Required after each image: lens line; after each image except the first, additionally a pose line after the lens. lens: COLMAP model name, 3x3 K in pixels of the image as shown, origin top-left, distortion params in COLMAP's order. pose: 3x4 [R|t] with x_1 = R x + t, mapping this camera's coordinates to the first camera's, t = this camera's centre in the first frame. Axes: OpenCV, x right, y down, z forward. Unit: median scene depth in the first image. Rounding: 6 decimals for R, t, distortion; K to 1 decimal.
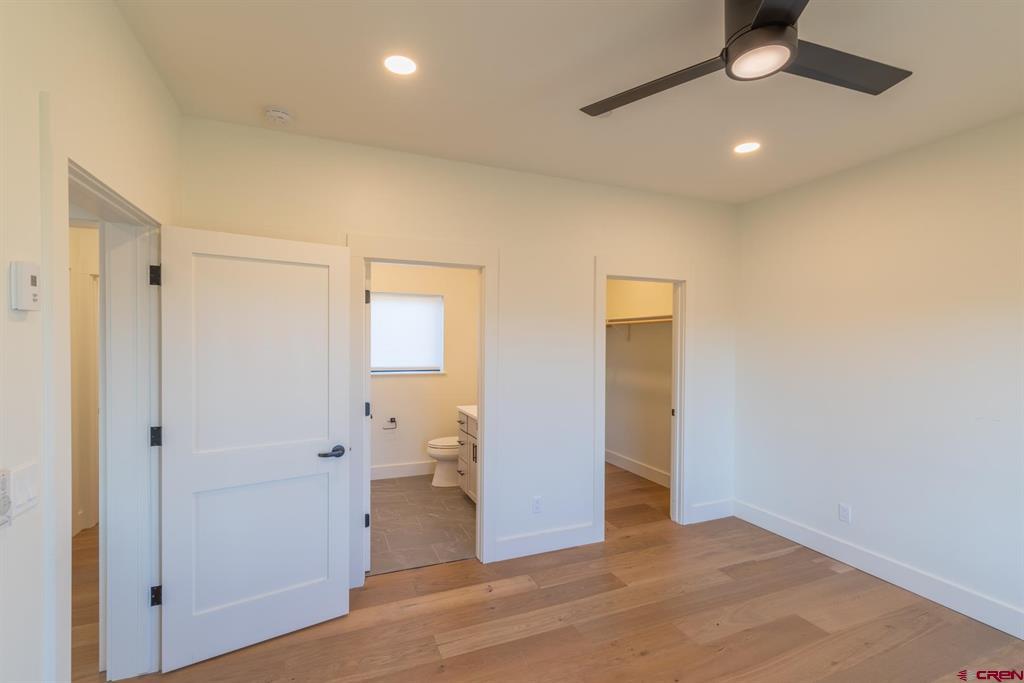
lens RADIAL K [[447.0, 0, 518.5], [0, 447.0, 345.4], [0, 0, 1]] dist [-0.001930, 0.000198]
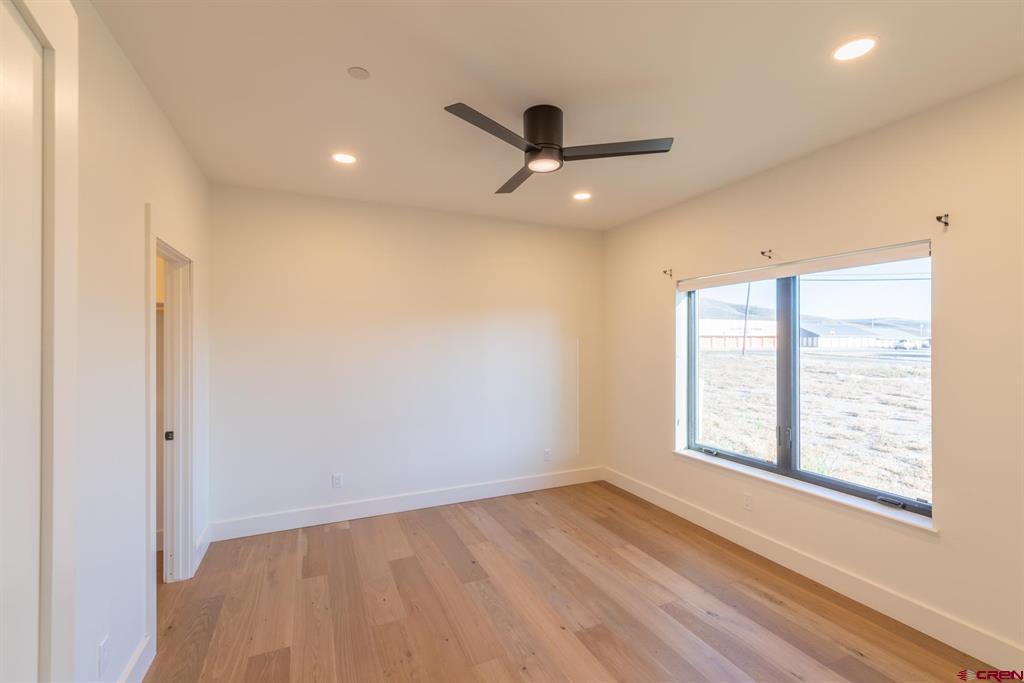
lens RADIAL K [[447.0, 0, 517.9], [0, 447.0, 341.7], [0, 0, 1]] dist [-0.001930, 0.000198]
pose [[-0.039341, -0.005018, 0.999213, -0.508913], [0.006997, 0.999961, 0.005297, -0.007522], [-0.999201, 0.007200, -0.039305, 0.556973]]
